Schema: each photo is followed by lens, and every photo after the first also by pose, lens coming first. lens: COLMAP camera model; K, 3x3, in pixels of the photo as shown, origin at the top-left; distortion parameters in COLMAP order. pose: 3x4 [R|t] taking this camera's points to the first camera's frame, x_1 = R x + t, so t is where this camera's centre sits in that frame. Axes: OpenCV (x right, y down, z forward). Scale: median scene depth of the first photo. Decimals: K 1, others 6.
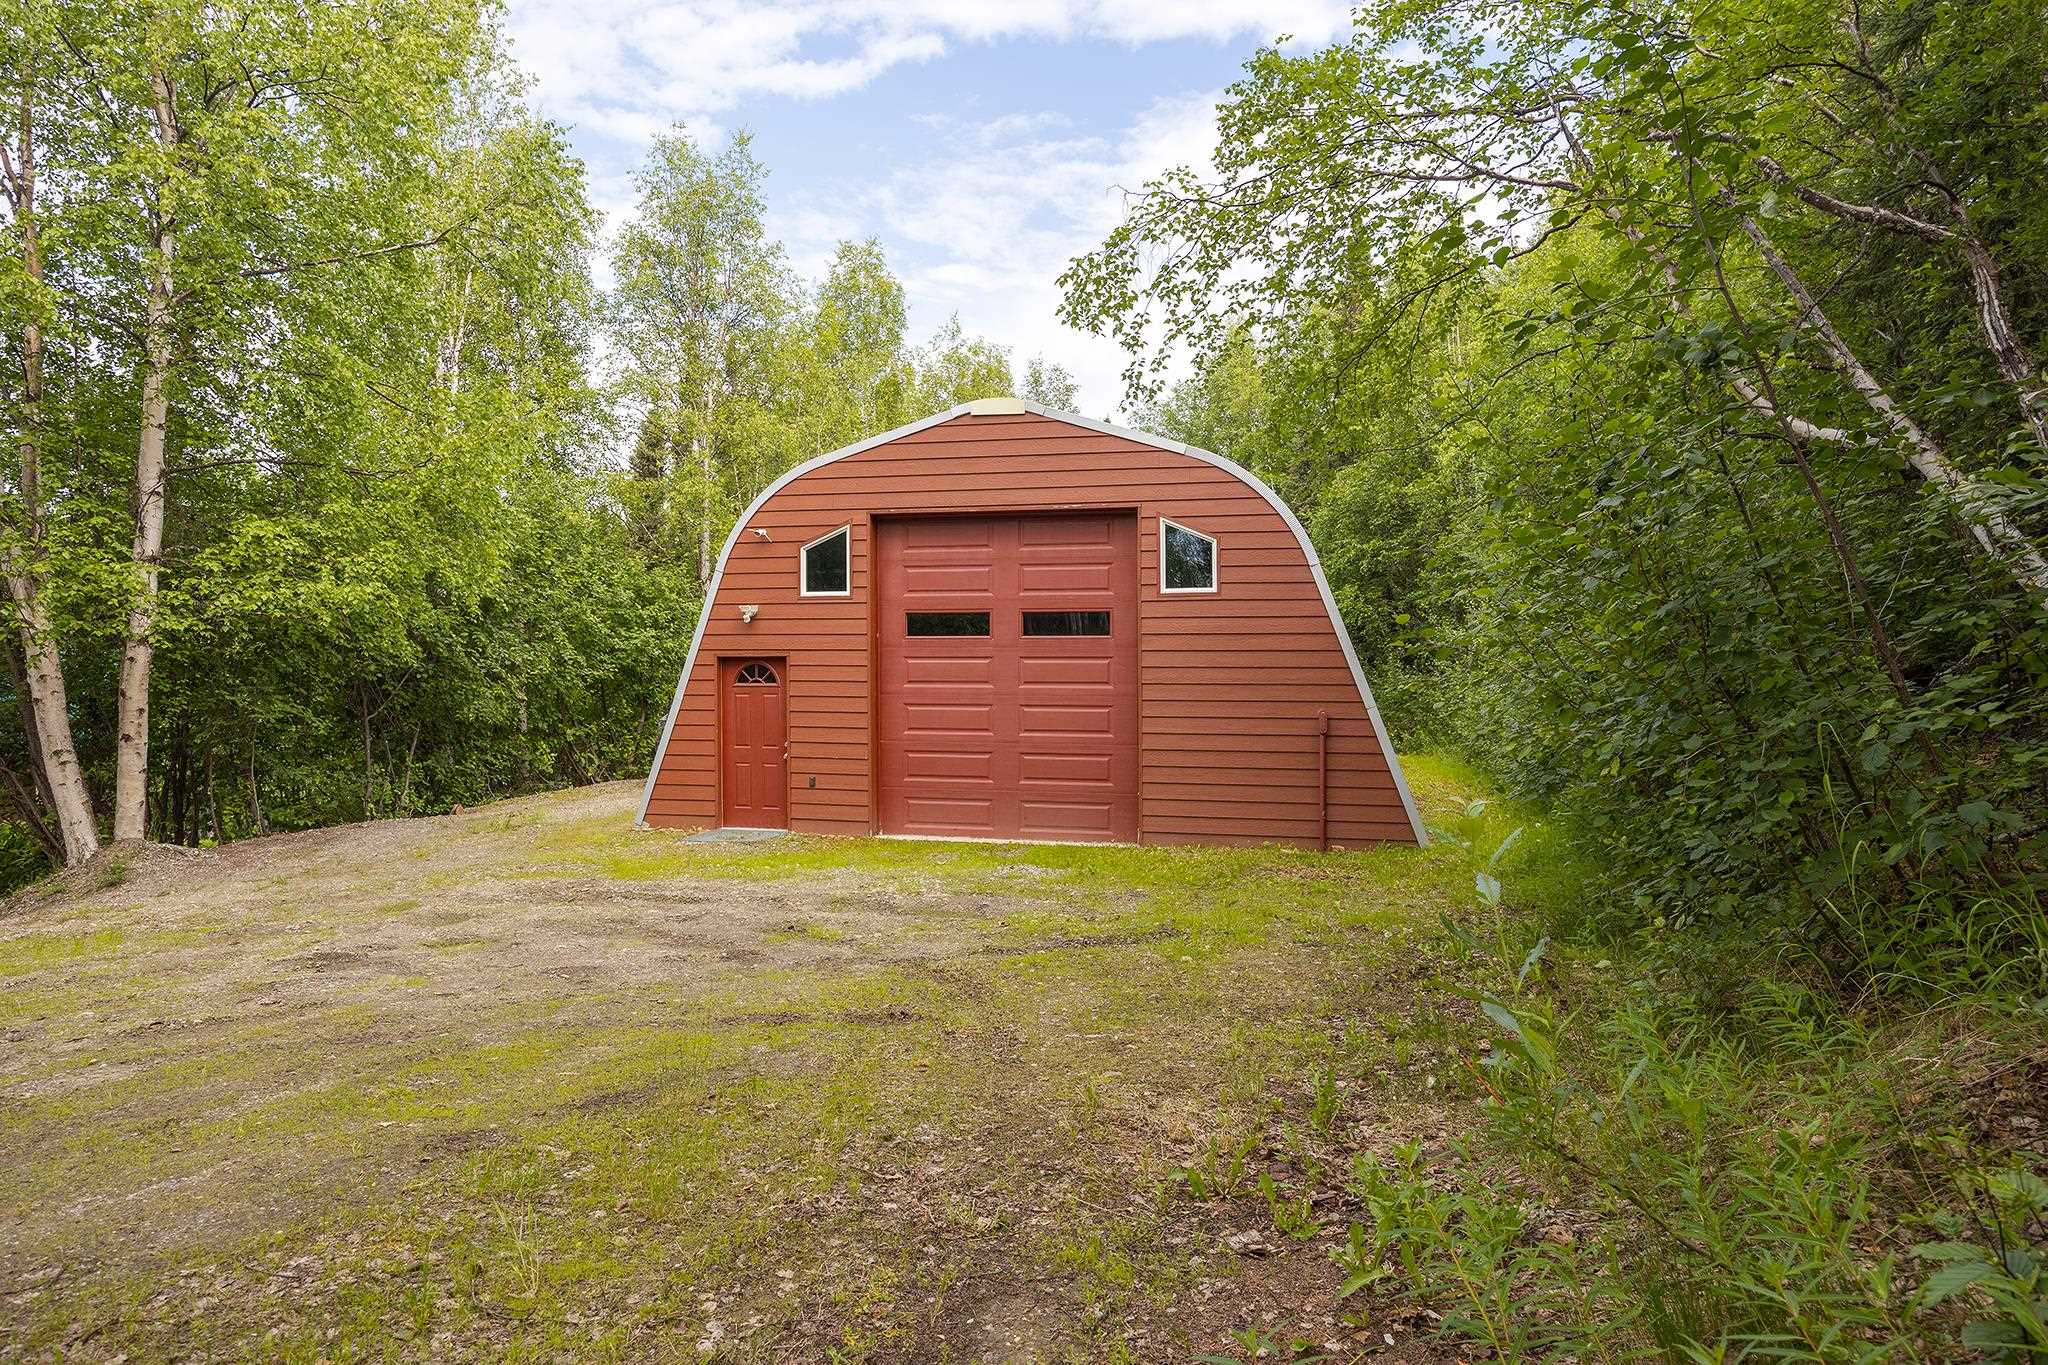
lens RADIAL K [[1298.7, 0, 1024.3], [0, 1298.7, 684.4], [0, 0, 1]] dist [-0.010101, 0.000215]
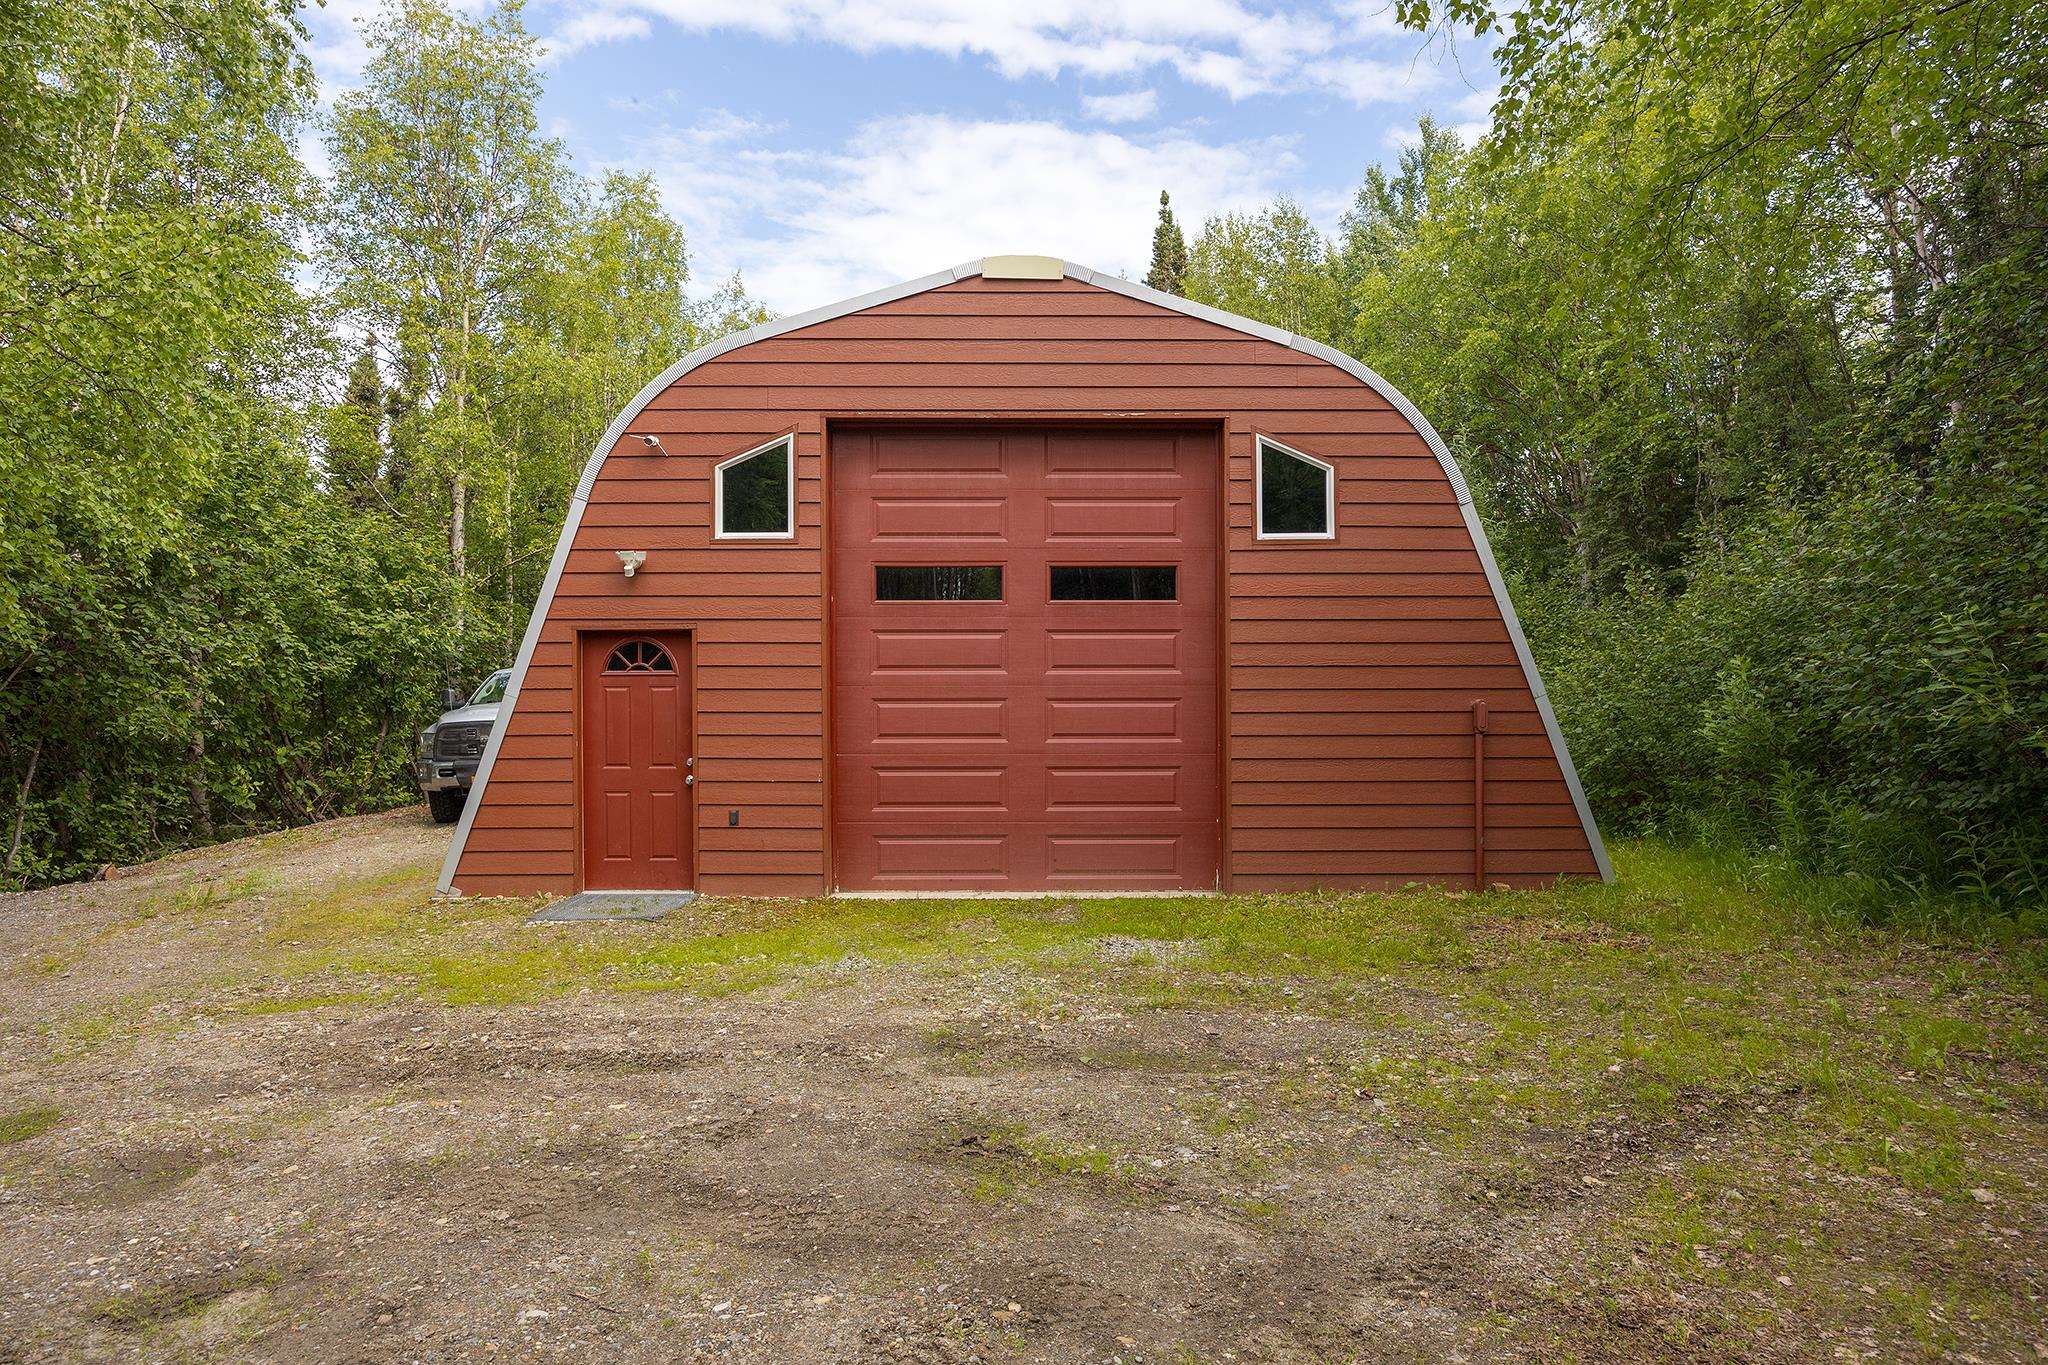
lens RADIAL K [[1223.5, 0, 1023.6], [0, 1223.5, 678.9], [0, 0, 1]] dist [-0.012430, 0.003657]
pose [[0.968287, -0.004377, 0.249801, -0.174845], [0.008374, 0.999853, -0.014940, 0.014423], [-0.249699, 0.016558, 0.968182, 0.353759]]
